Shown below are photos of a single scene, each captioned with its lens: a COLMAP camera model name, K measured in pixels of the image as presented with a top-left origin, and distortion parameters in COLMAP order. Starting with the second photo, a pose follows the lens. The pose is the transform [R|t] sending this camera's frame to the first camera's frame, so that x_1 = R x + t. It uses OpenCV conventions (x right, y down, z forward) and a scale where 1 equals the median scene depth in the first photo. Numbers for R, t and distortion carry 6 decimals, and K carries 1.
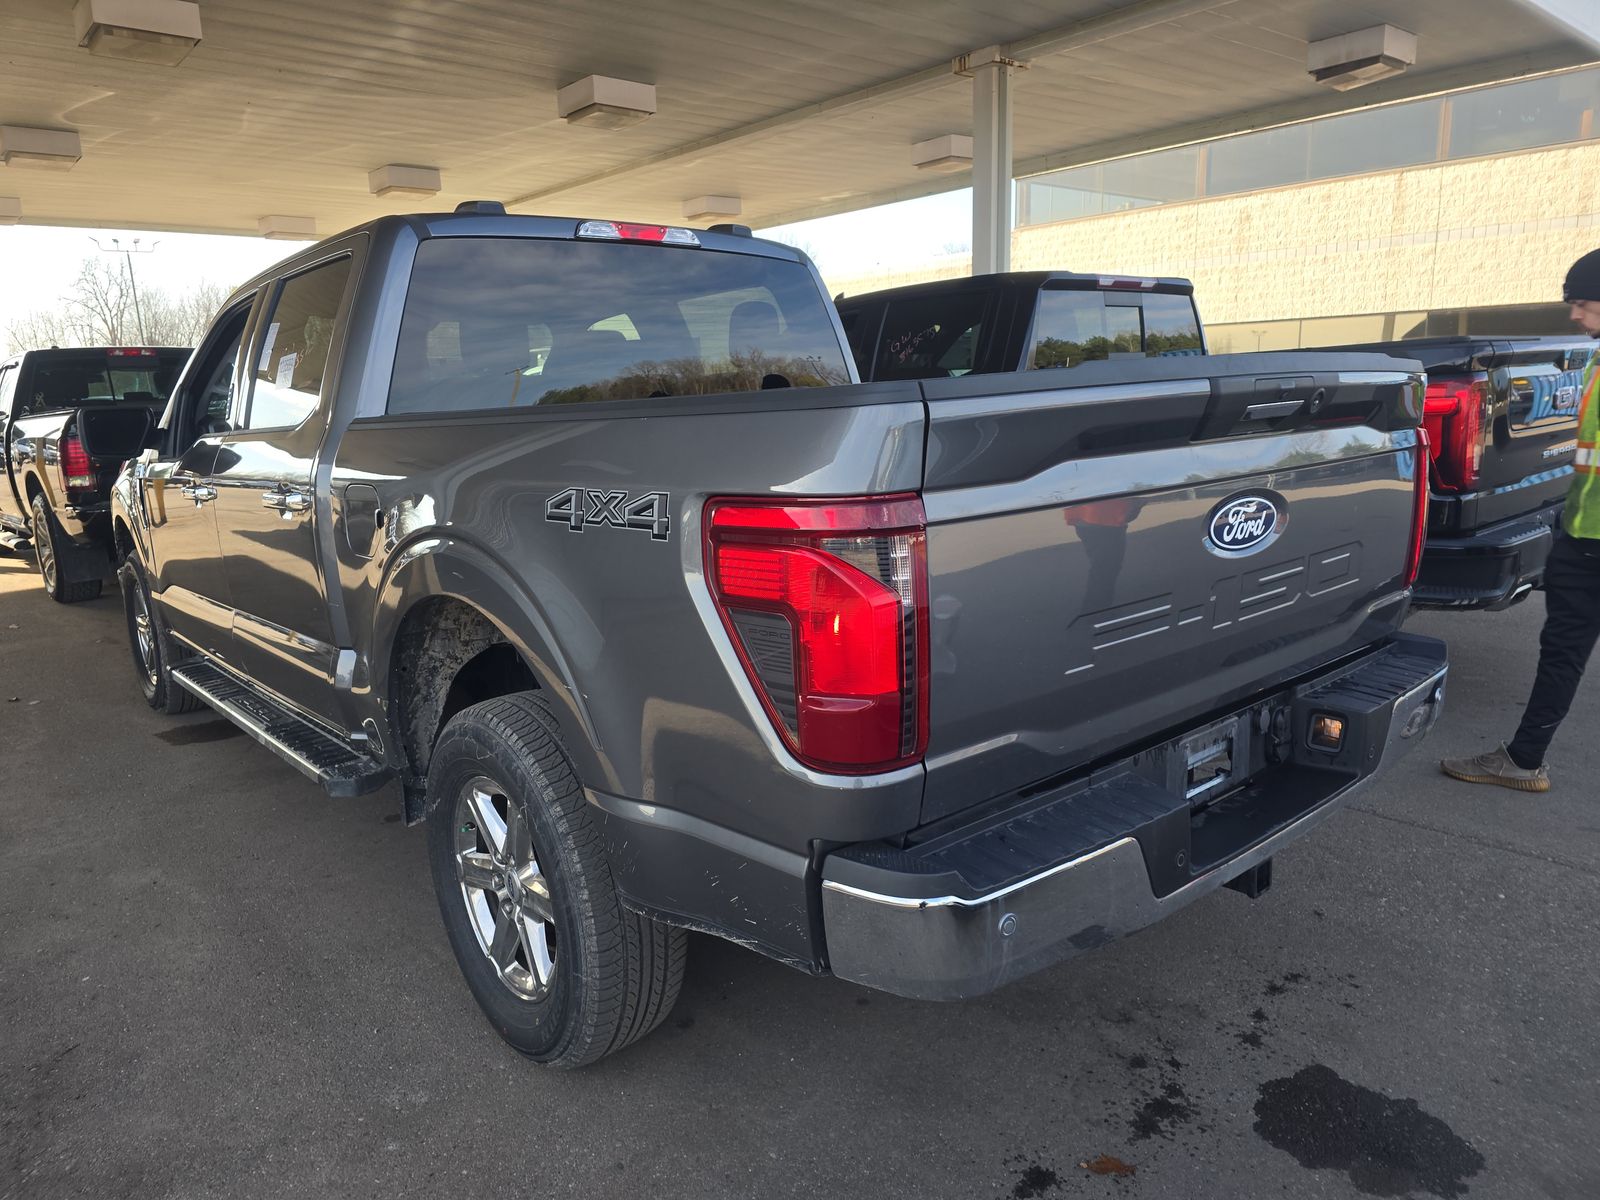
lens RADIAL K [[1102.6, 0, 788.2], [0, 1102.6, 592.6], [0, 0, 1]] dist [0.036094, -0.047046]
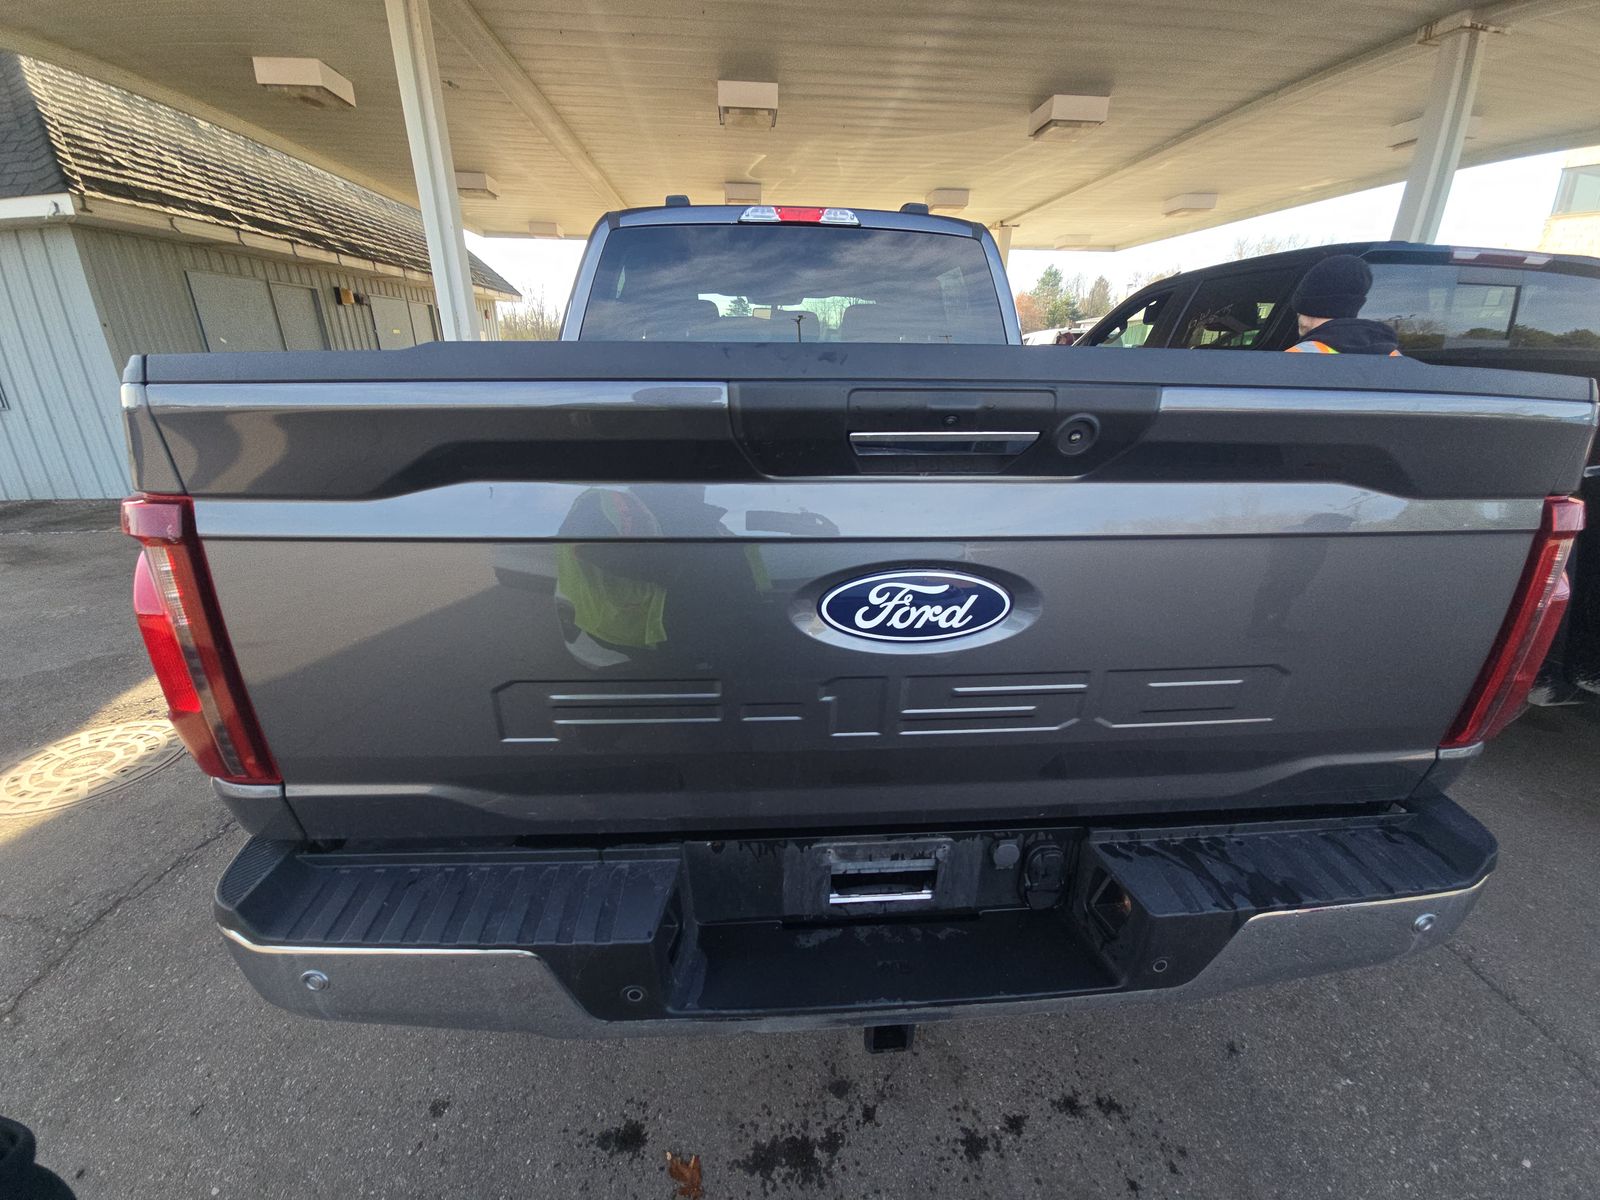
lens RADIAL K [[649.6, 0, 798.3], [0, 649.6, 599.2], [0, 0, 1]] dist [0.002296, -0.006440]
pose [[0.796683, 0.253634, -0.548603, 0.441357], [-0.146062, 0.961578, 0.232452, -0.115000], [0.586482, -0.105061, 0.803119, 0.497189]]
